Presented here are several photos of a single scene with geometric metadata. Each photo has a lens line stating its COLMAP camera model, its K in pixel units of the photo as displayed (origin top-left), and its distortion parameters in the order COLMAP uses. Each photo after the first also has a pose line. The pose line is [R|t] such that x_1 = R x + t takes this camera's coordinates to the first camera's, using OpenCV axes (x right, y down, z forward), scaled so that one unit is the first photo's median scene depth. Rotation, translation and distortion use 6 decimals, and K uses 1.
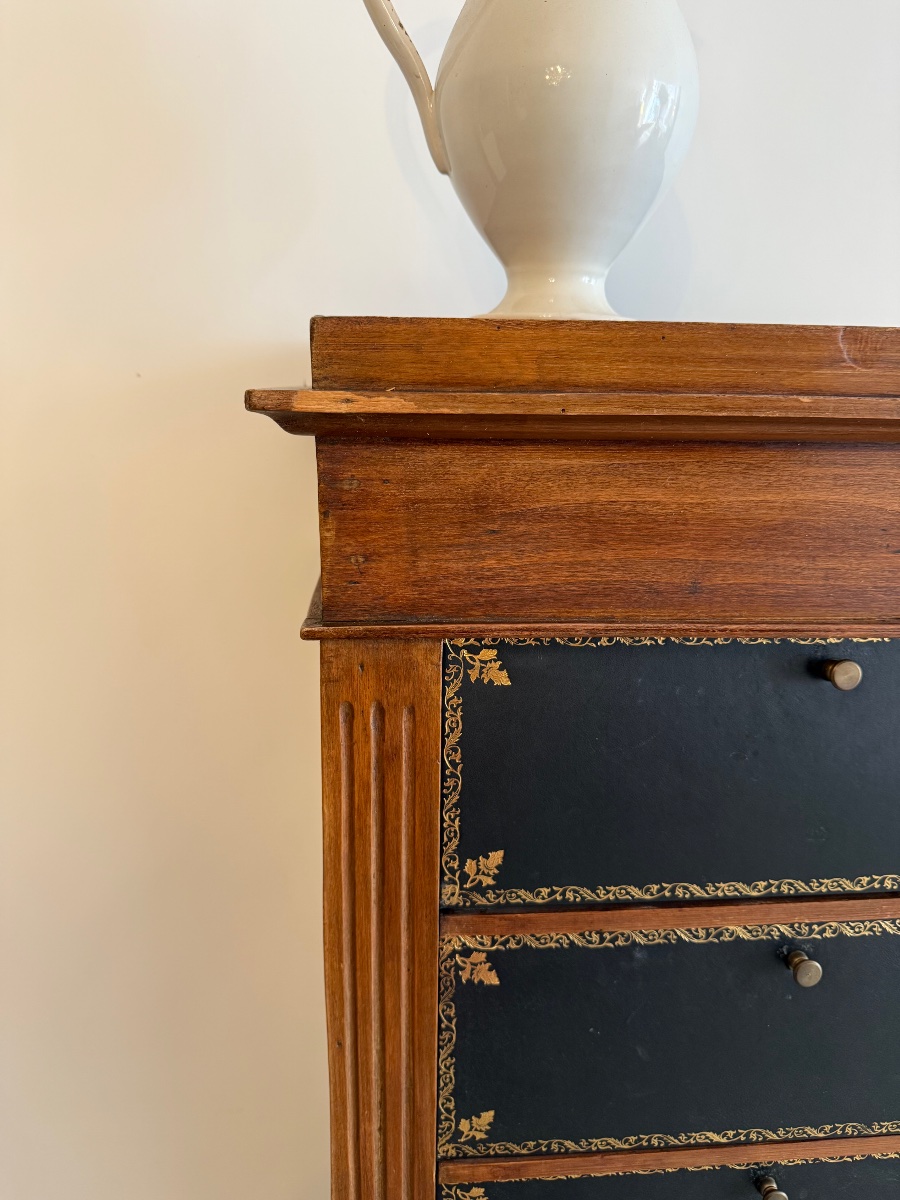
lens RADIAL K [[889.1, 0, 444.7], [0, 889.1, 596.5], [0, 0, 1]] dist [0.009166, -0.051013]
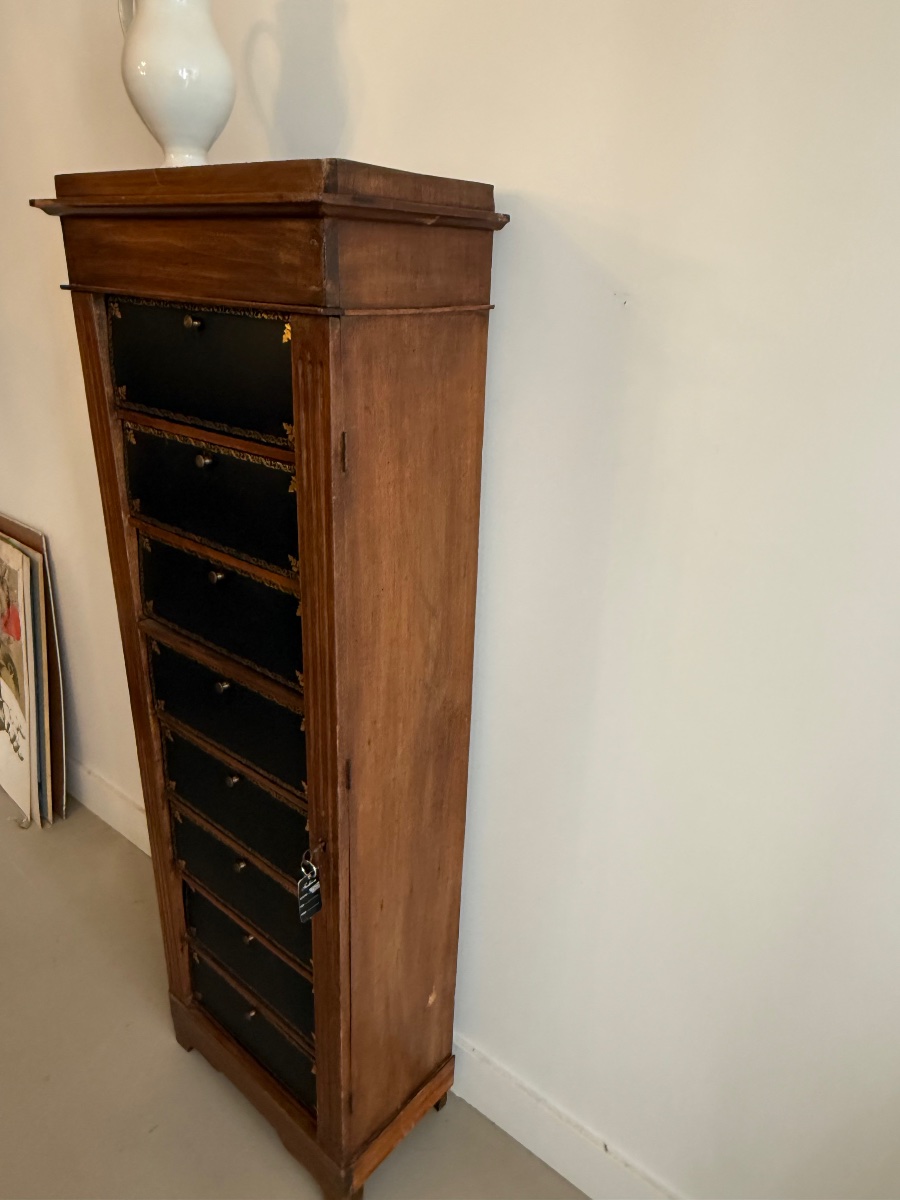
lens RADIAL K [[797.1, 0, 453.2], [0, 797.1, 576.5], [0, 0, 1]] dist [0.000029, -0.006272]
pose [[0.740329, 0.262533, -0.618861, 2.462235], [-0.182009, 0.964485, 0.191419, 0.206288], [0.647136, -0.029075, 0.761820, -0.202272]]
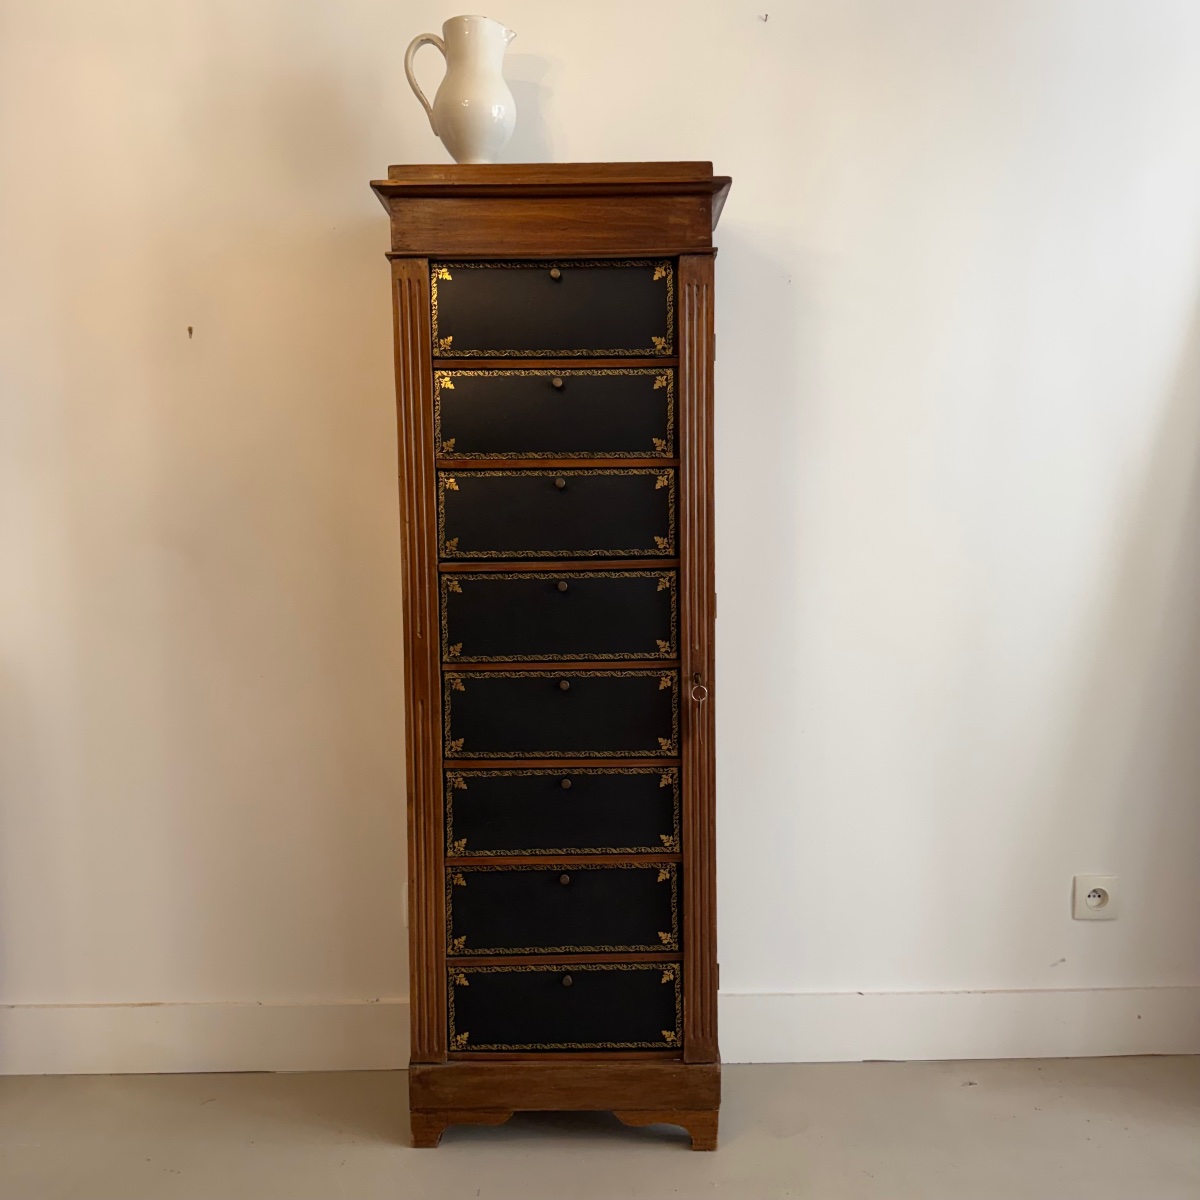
lens RADIAL K [[1086.3, 0, 601.4], [0, 1086.3, 604.1], [0, 0, 1]] dist [0.110208, -0.163213]
pose [[0.997677, -0.020650, -0.064910, 0.833594], [0.009515, 0.985844, -0.167395, 1.895301], [0.067448, 0.166389, 0.983751, -2.636082]]
